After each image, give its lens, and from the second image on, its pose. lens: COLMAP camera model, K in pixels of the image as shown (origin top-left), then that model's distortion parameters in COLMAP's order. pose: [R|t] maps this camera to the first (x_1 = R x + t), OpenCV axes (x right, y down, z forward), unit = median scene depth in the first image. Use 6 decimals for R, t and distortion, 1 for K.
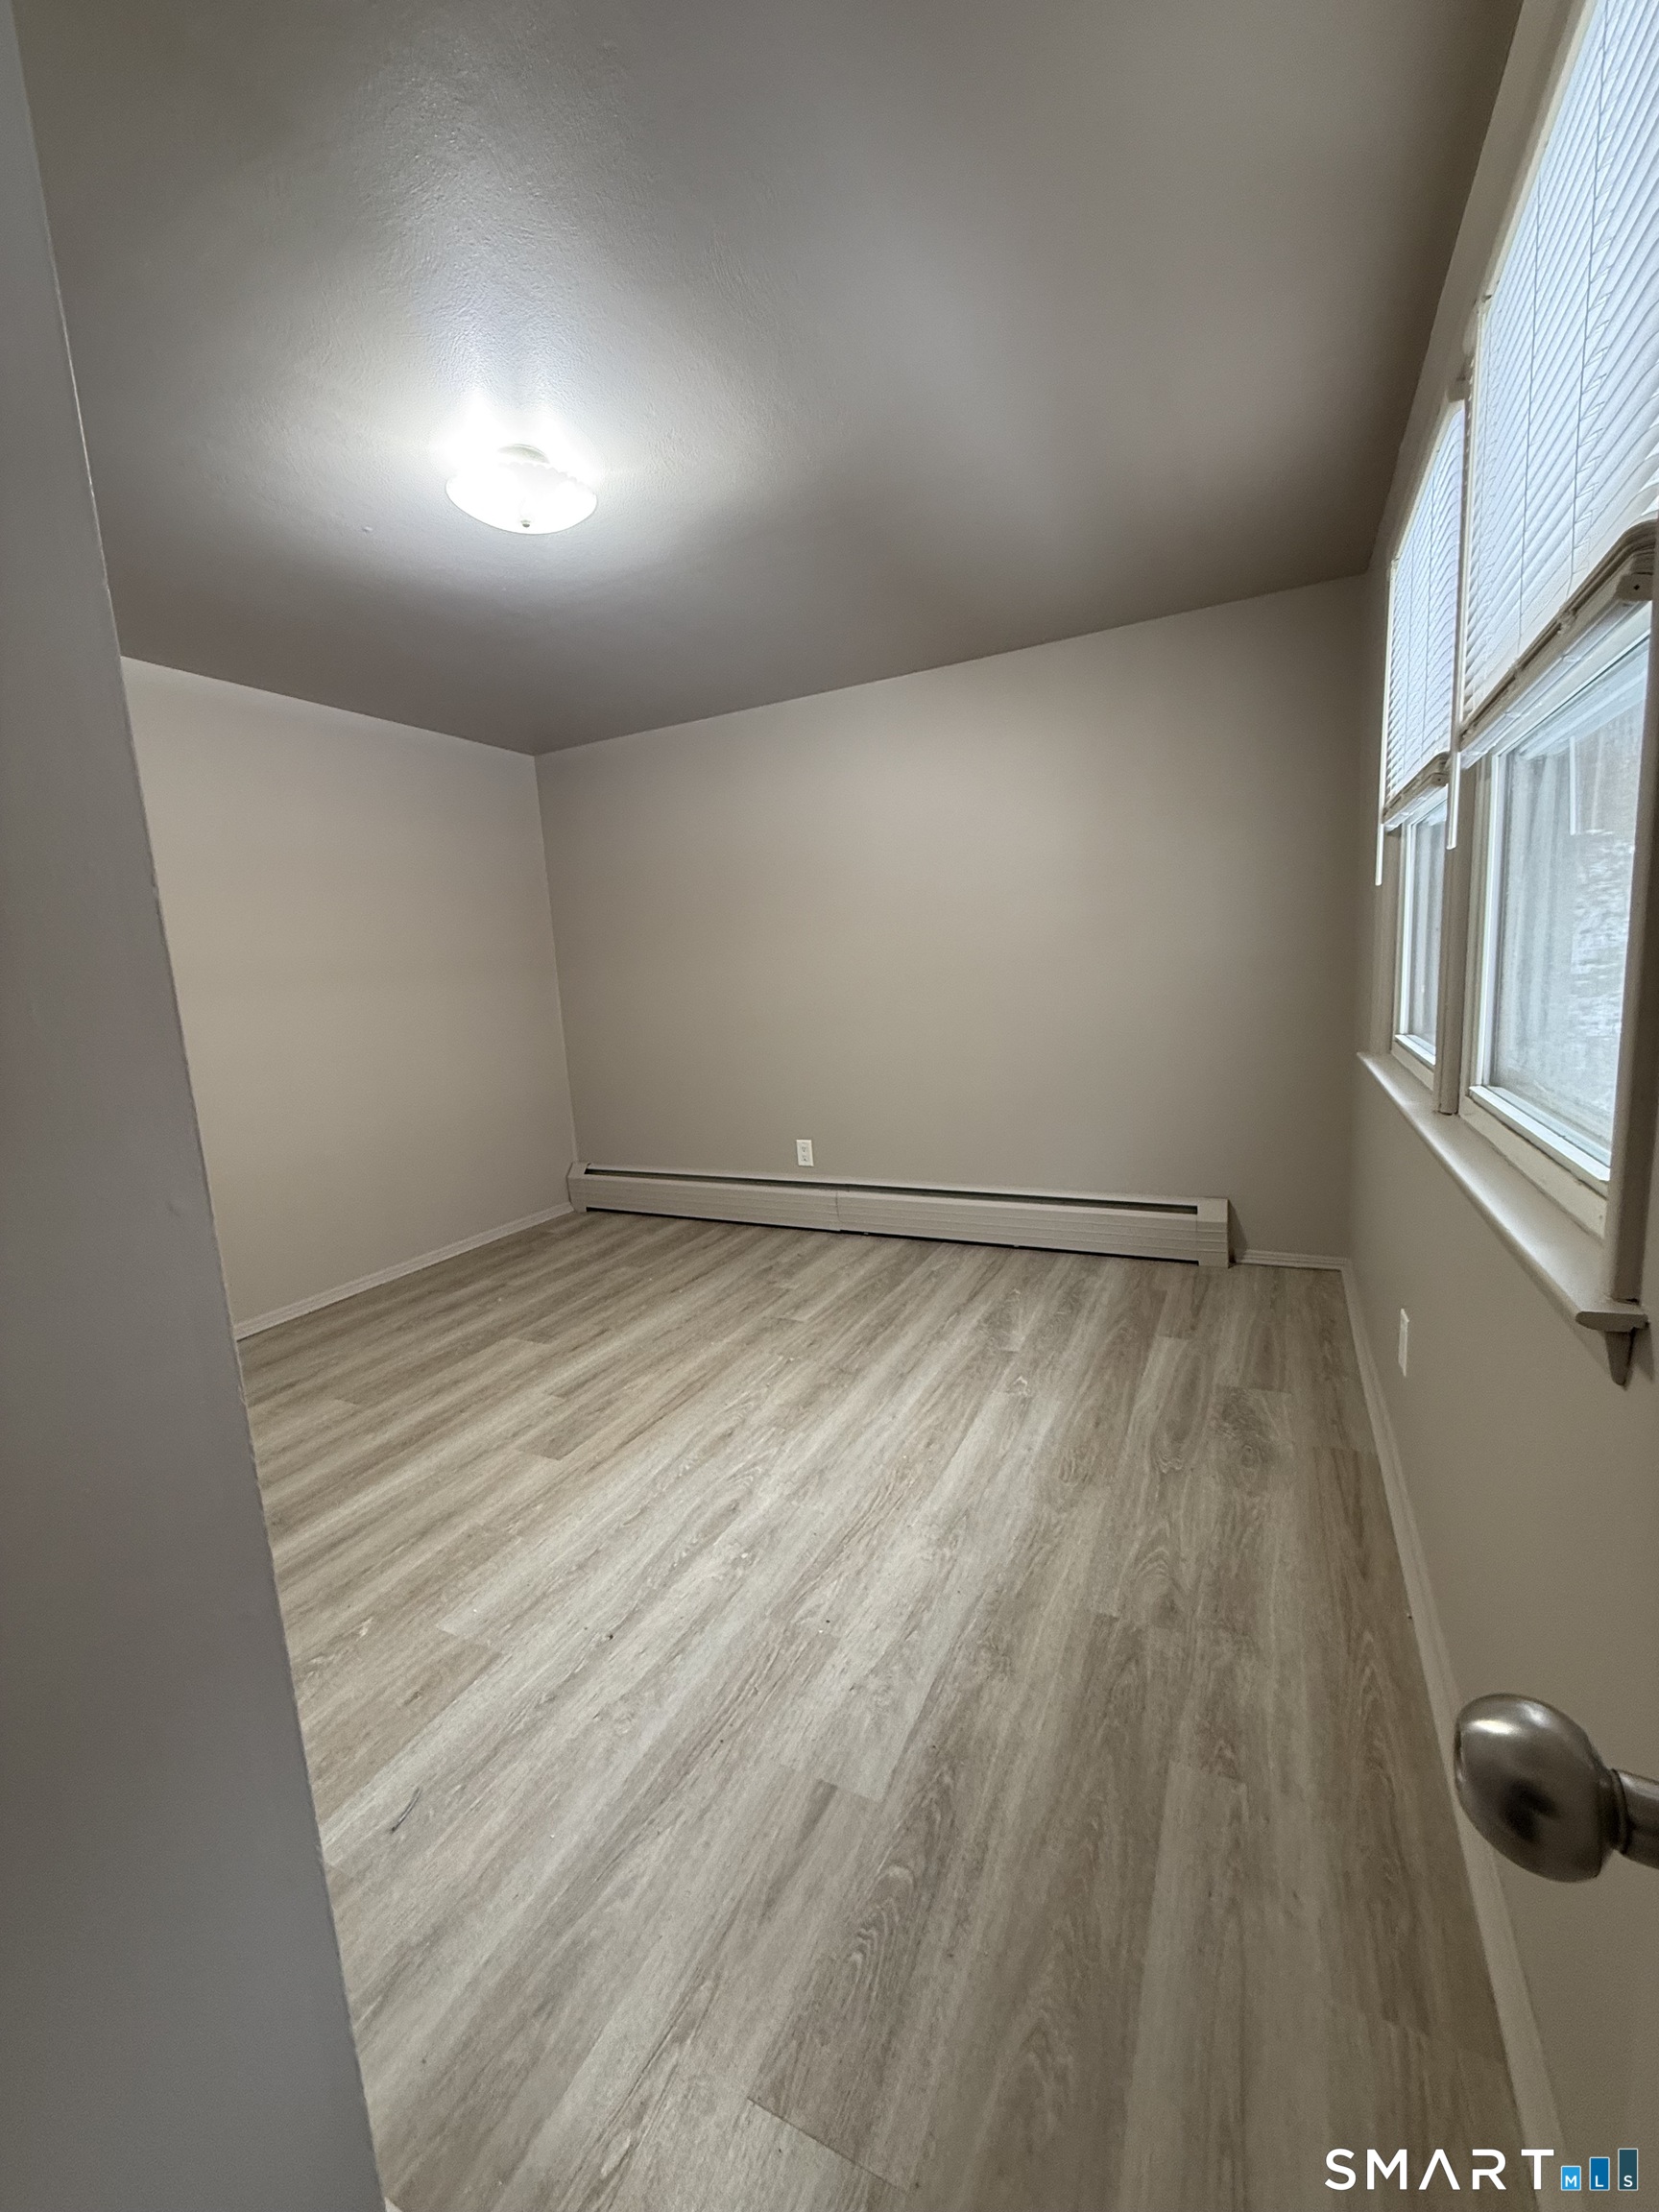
lens RADIAL K [[880.0, 0, 828.3], [0, 880.0, 1108.7], [0, 0, 1]] dist [-0.002073, 0.000476]
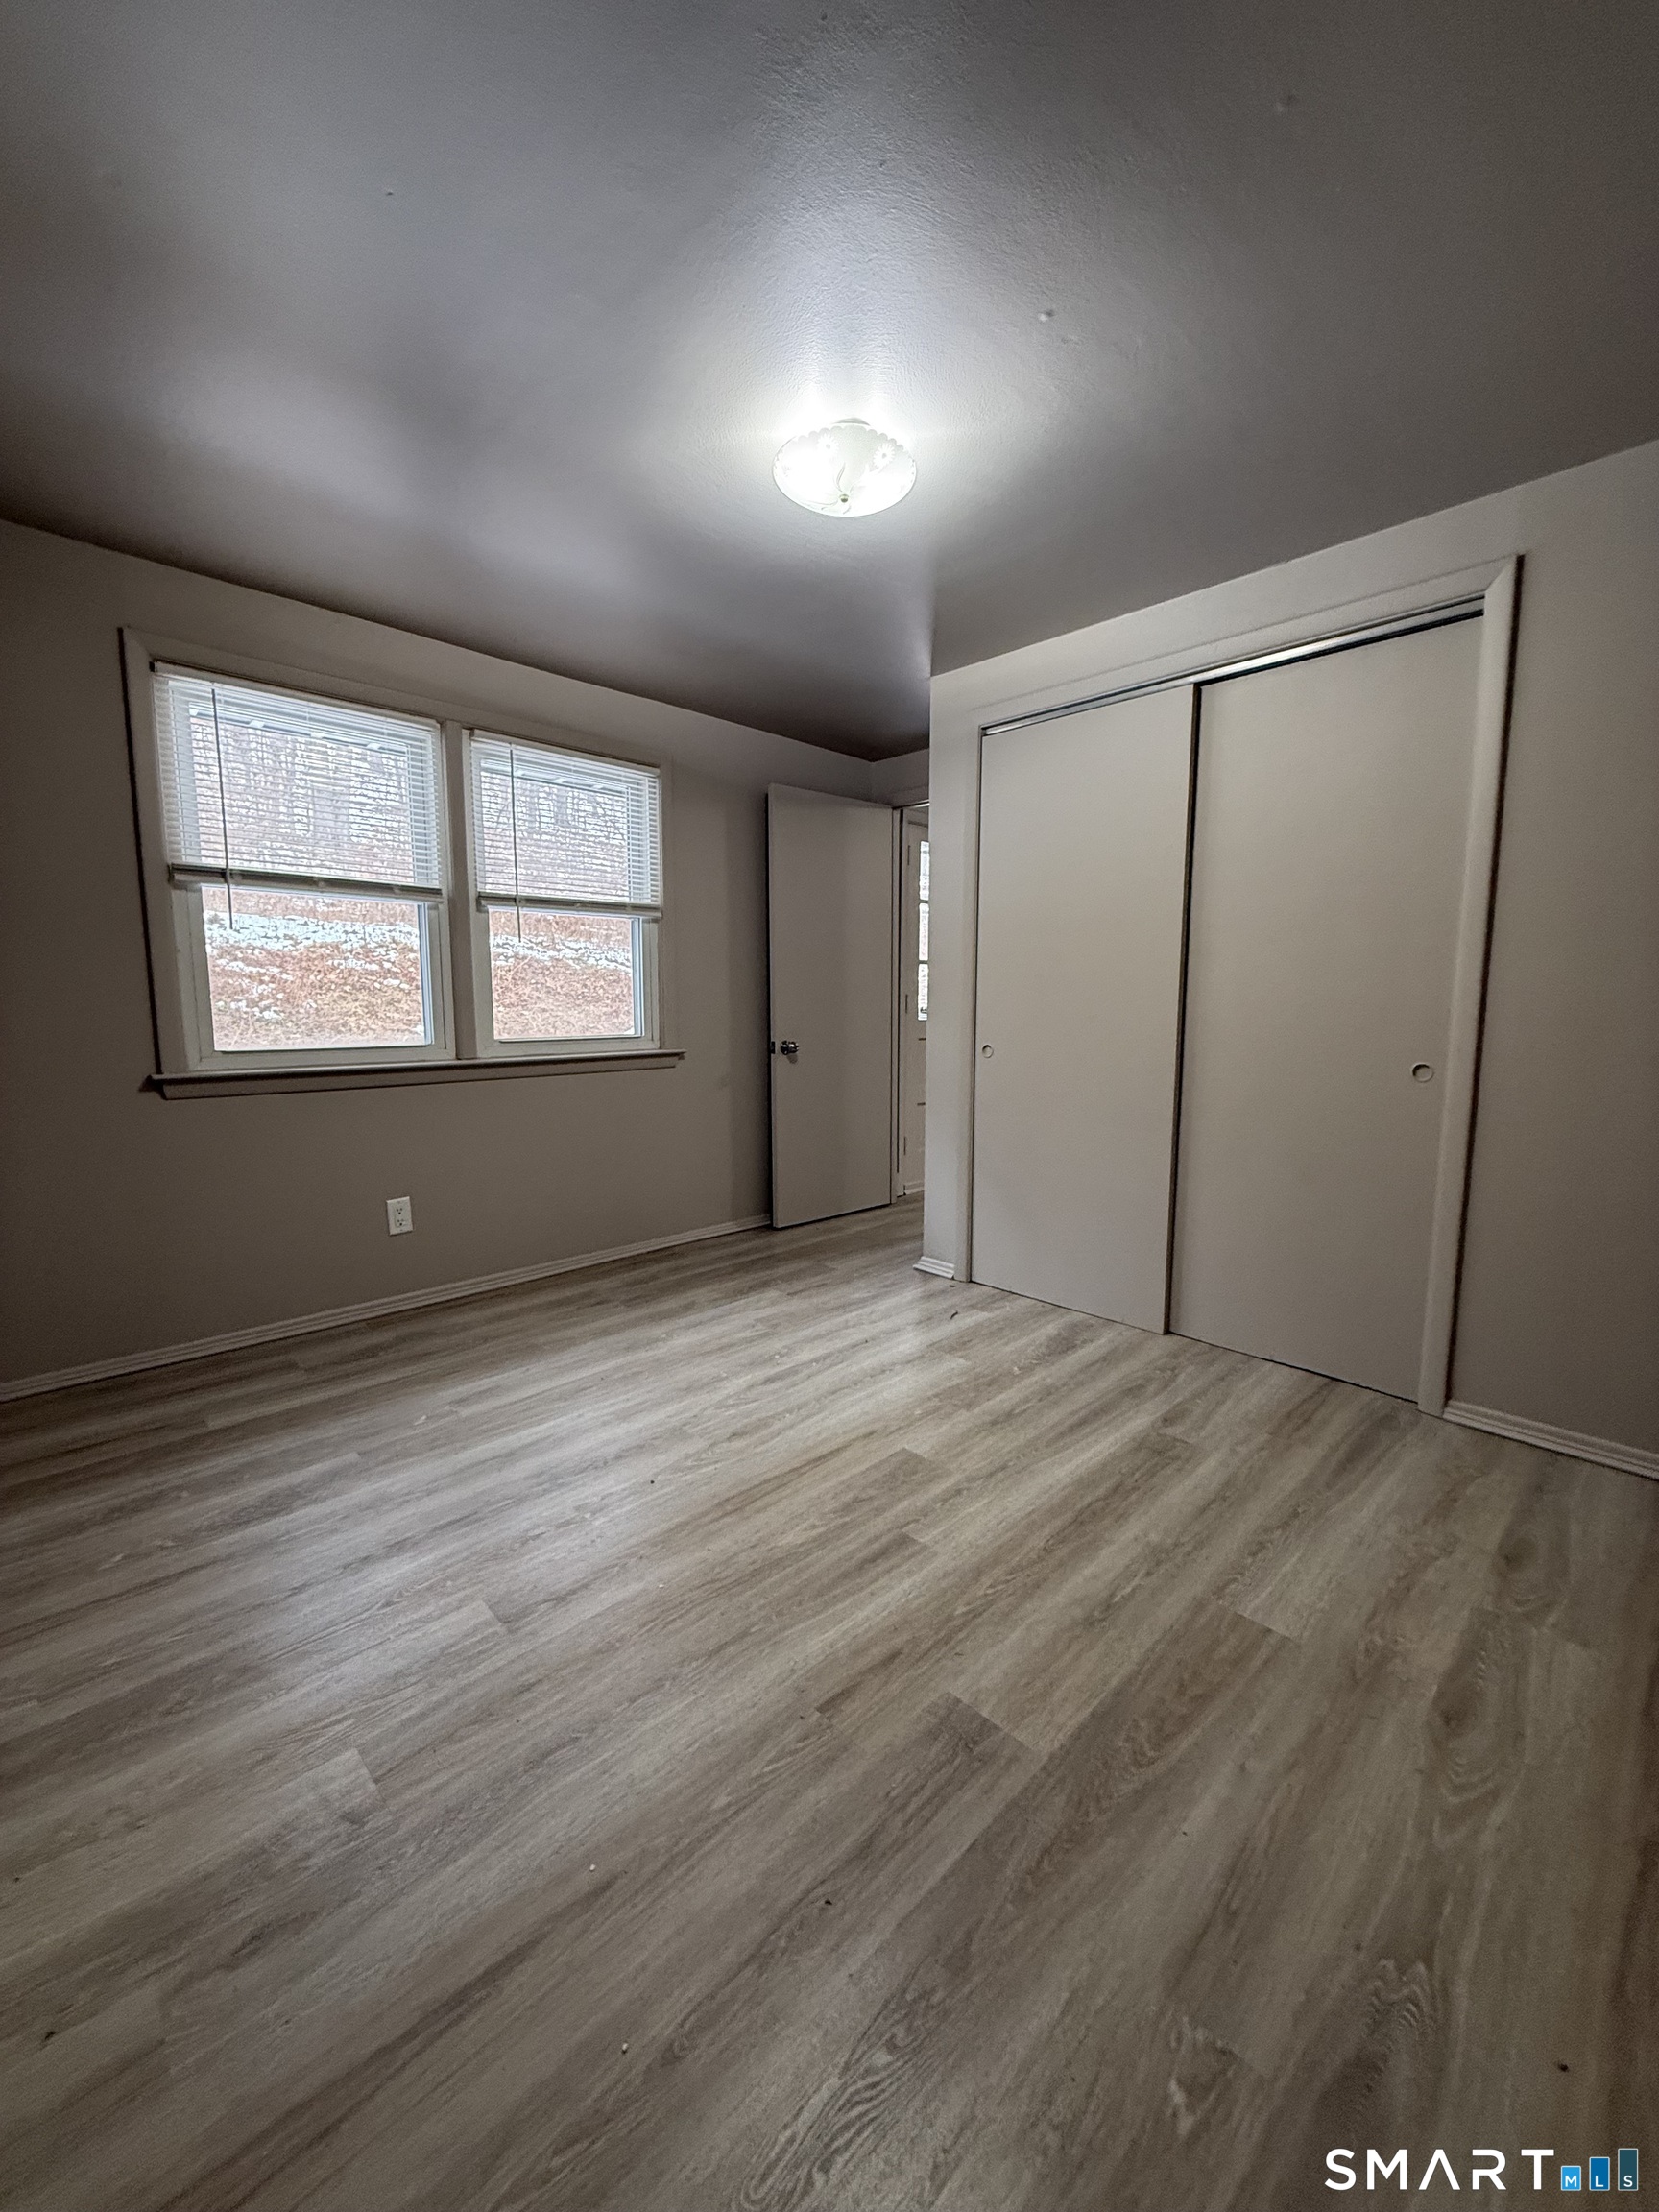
lens RADIAL K [[880.0, 0, 825.2], [0, 880.0, 1103.1], [0, 0, 1]] dist [-0.002073, 0.000476]
pose [[-0.941326, 0.019732, 0.336922, -0.621946], [0.108159, 0.963275, 0.245772, -0.243526], [-0.319698, 0.267792, -0.908890, 2.013385]]
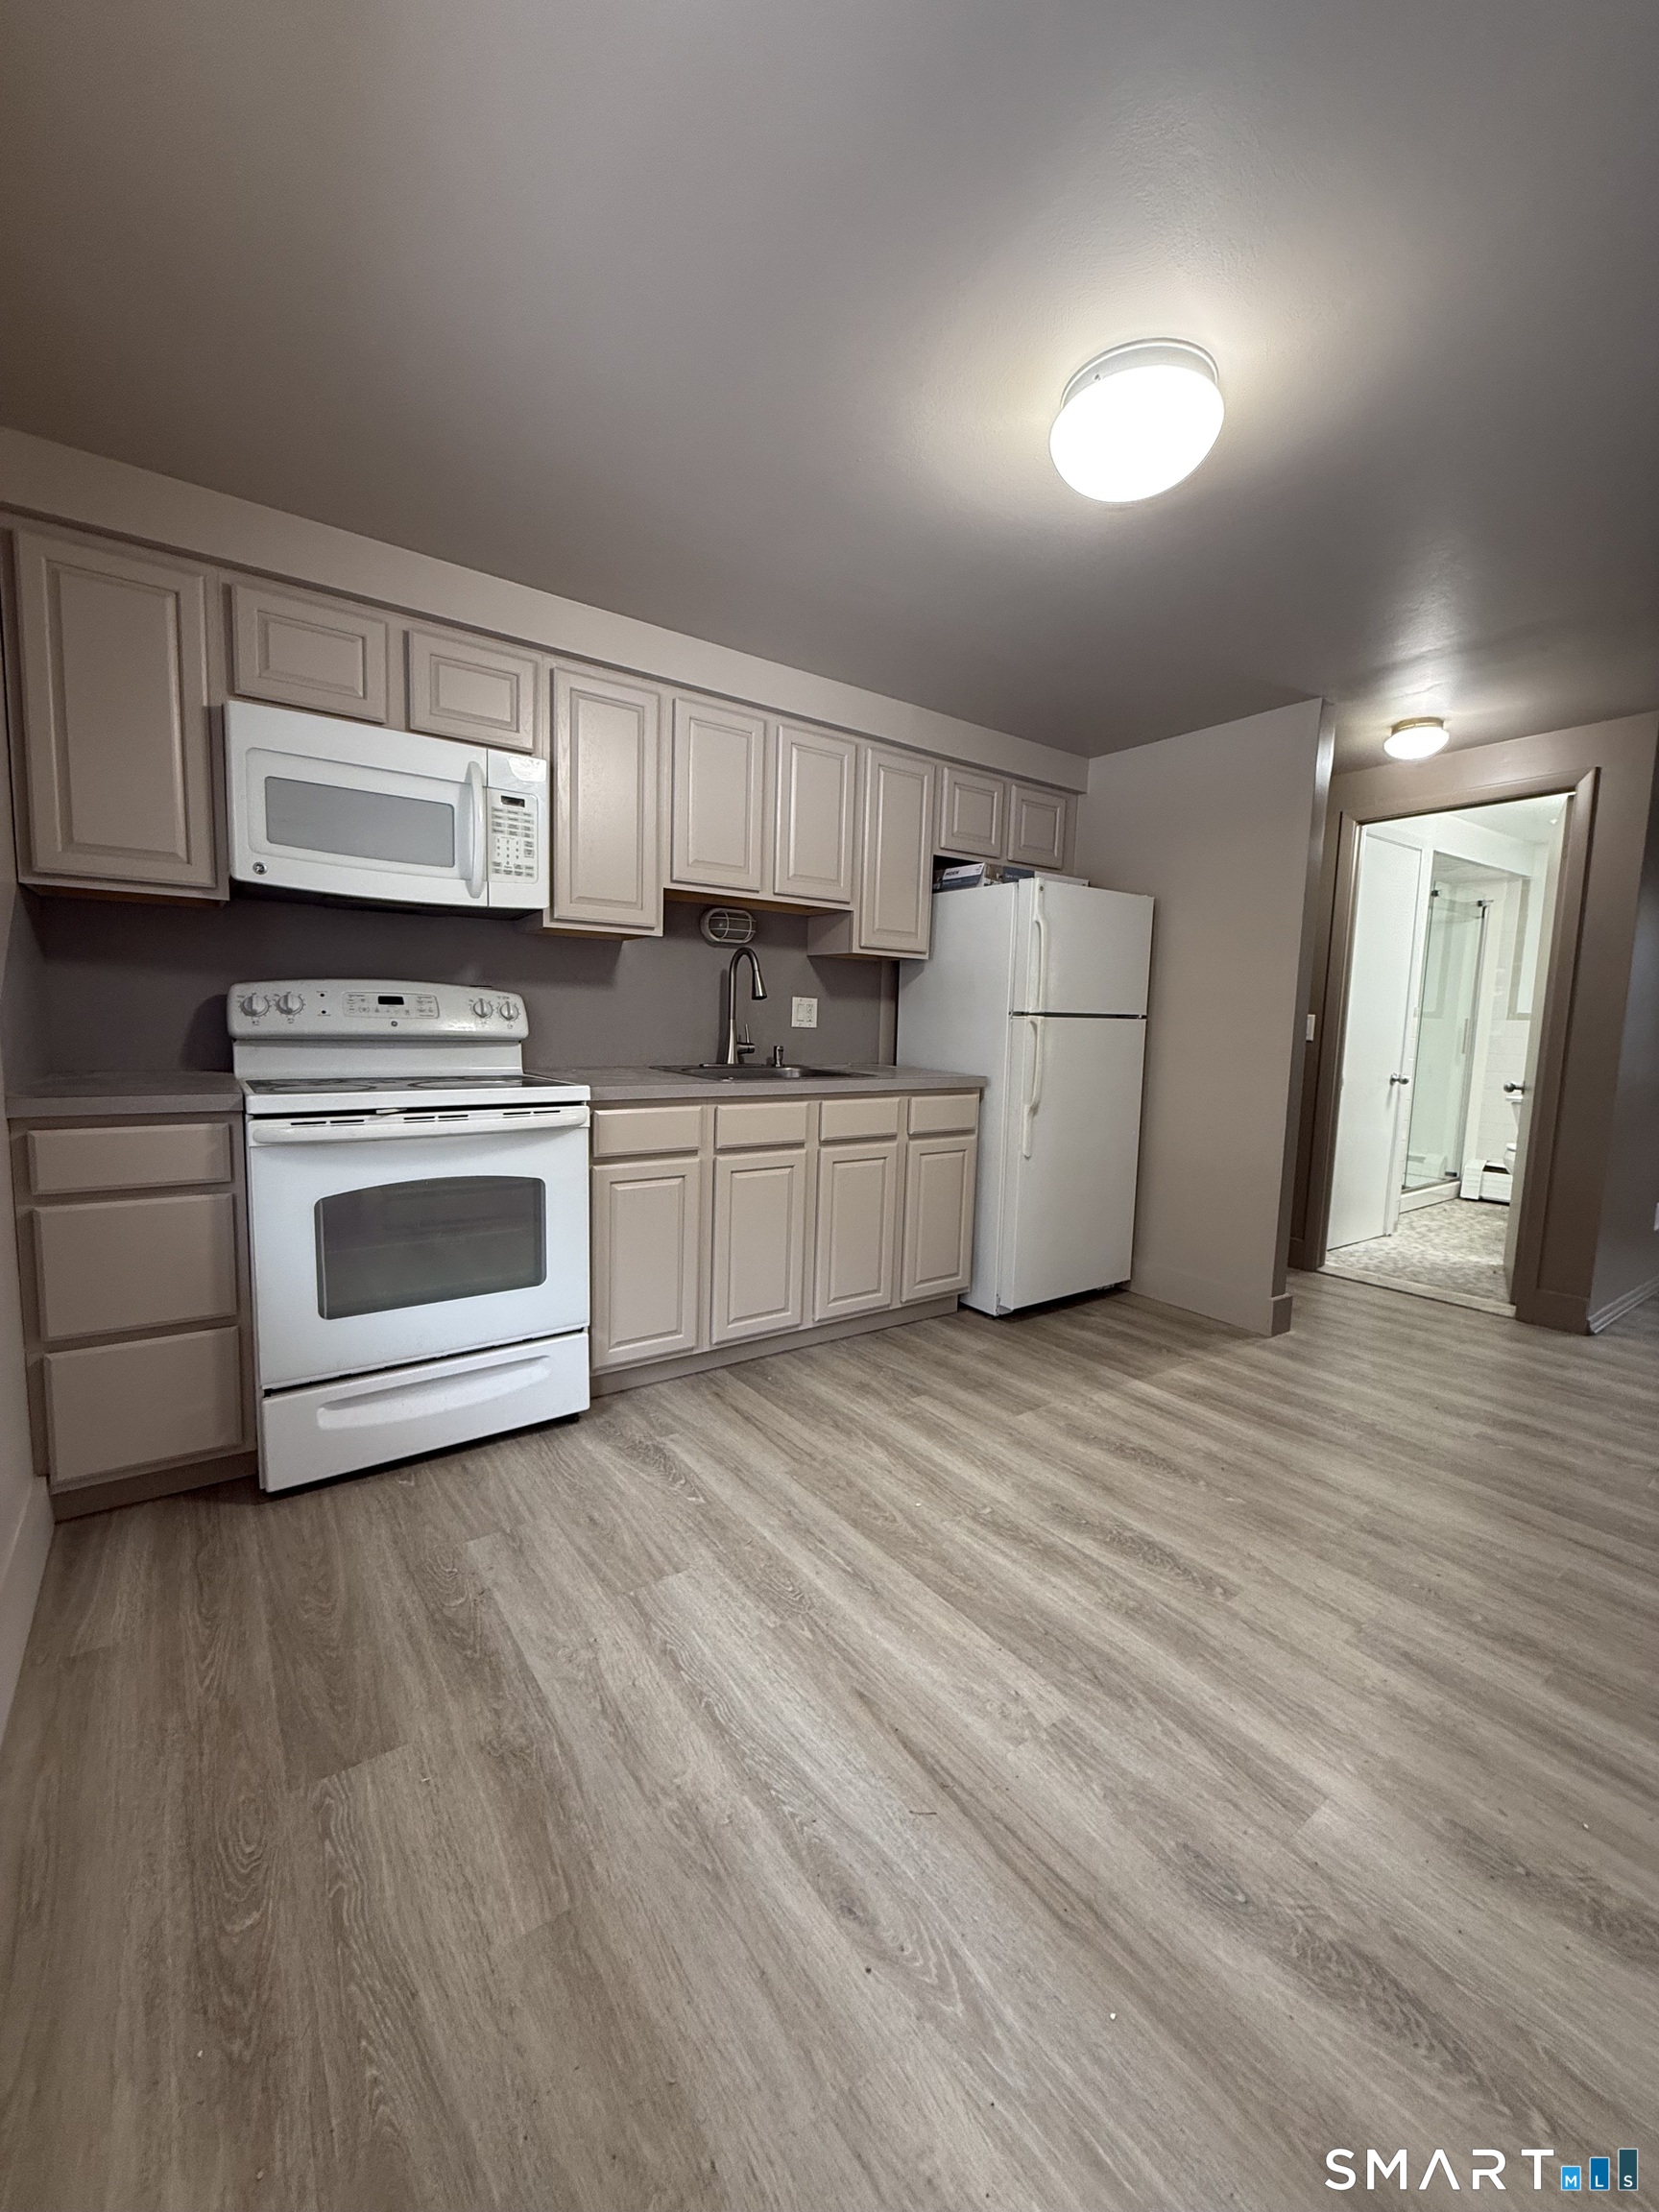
lens RADIAL K [[880.0, 0, 839.2], [0, 880.0, 1102.7], [0, 0, 1]] dist [-0.002073, 0.000476]
pose [[-0.460277, 0.132362, -0.877853, 0.562082], [-0.139984, 0.965632, 0.218994, -0.207553], [0.876670, 0.223683, -0.425930, 1.160353]]
